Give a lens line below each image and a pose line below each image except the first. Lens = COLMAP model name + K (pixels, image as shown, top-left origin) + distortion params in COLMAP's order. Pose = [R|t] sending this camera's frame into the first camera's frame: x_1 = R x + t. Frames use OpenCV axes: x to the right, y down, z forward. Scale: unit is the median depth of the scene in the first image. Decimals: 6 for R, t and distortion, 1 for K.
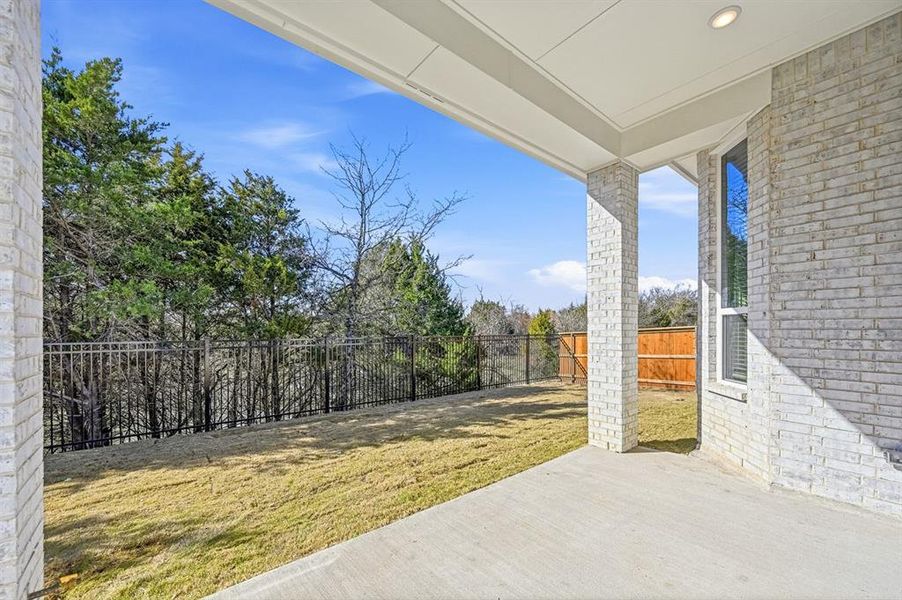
lens RADIAL K [[366.4, 0, 457.9], [0, 366.4, 330.3], [0, 0, 1]] dist [0.000704, 0.000066]
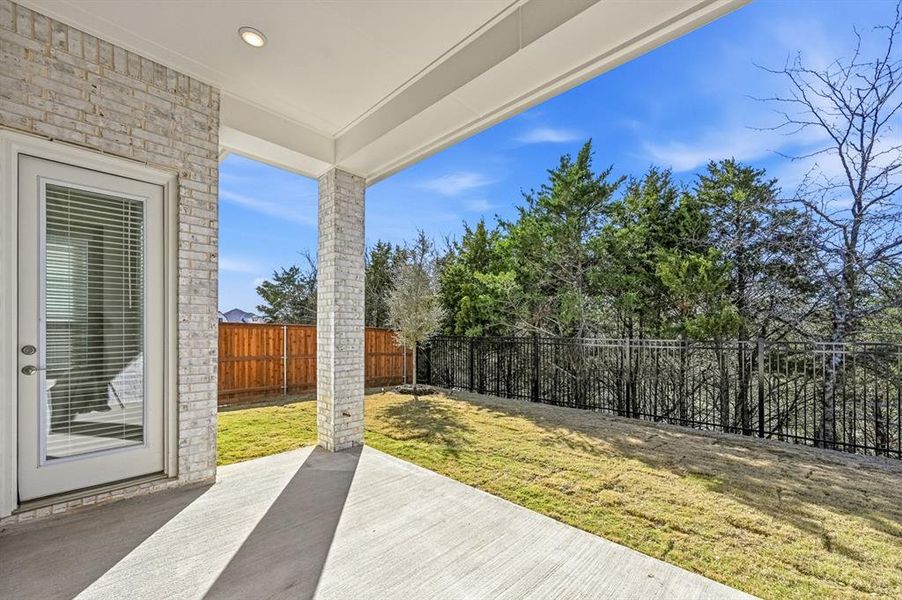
lens RADIAL K [[366.4, 0, 454.2], [0, 366.4, 328.7], [0, 0, 1]] dist [0.000704, 0.000066]
pose [[0.100802, -0.003427, -0.994901, 0.585574], [-0.002339, 0.999990, -0.003681, -0.001442], [0.994904, 0.002698, 0.100793, 0.455828]]
